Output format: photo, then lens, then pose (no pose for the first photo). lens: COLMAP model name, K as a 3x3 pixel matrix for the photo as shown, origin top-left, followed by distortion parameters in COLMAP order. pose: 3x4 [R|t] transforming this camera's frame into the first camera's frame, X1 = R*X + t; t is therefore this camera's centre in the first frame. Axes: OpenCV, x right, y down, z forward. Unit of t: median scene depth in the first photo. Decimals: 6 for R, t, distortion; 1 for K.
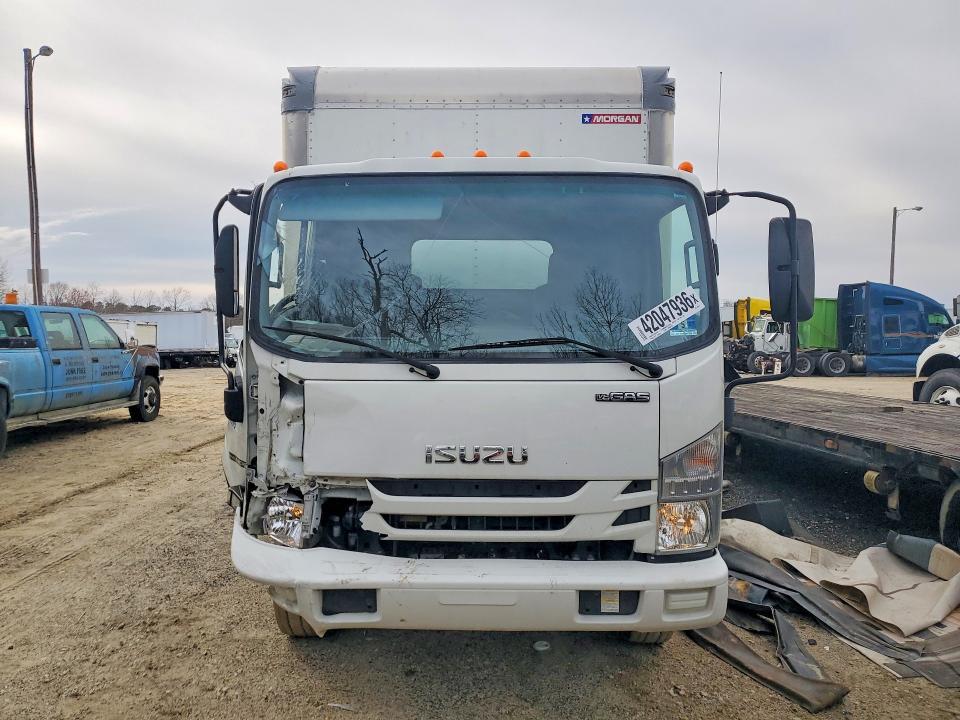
lens RADIAL K [[725.2, 0, 478.0], [0, 725.2, 357.8], [0, 0, 1]] dist [0.032907, -0.027372]
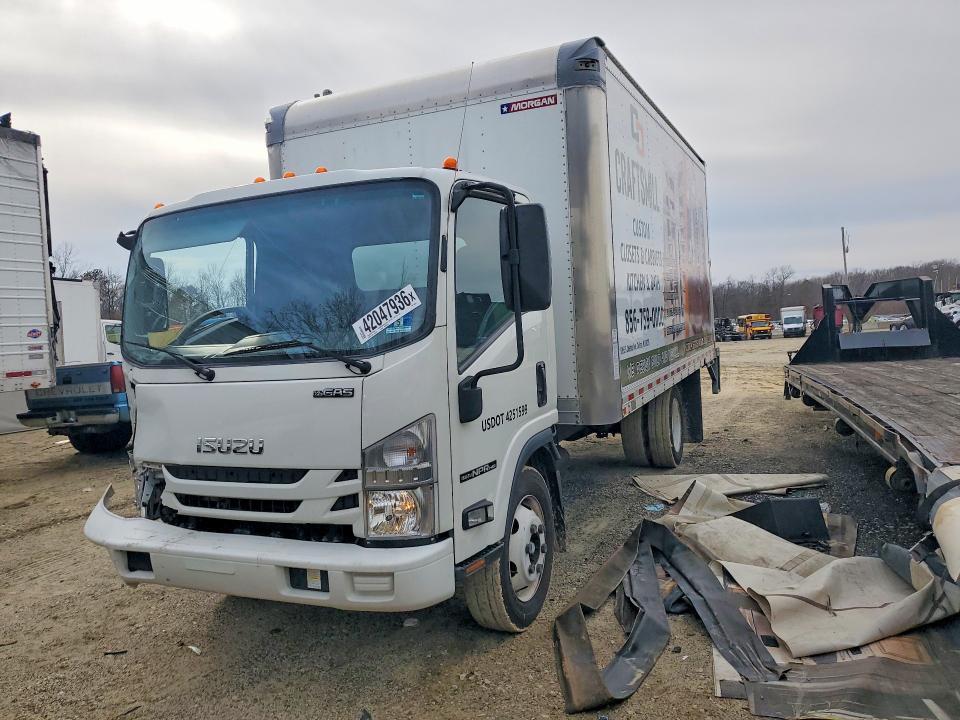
lens RADIAL K [[725.2, 0, 443.8], [0, 725.2, 359.5], [0, 0, 1]] dist [0.032907, -0.027372]
pose [[0.917614, -0.038009, -0.395651, 0.755344], [0.046490, 0.998848, 0.011867, -0.001494], [0.394745, -0.029283, 0.918324, 0.068310]]
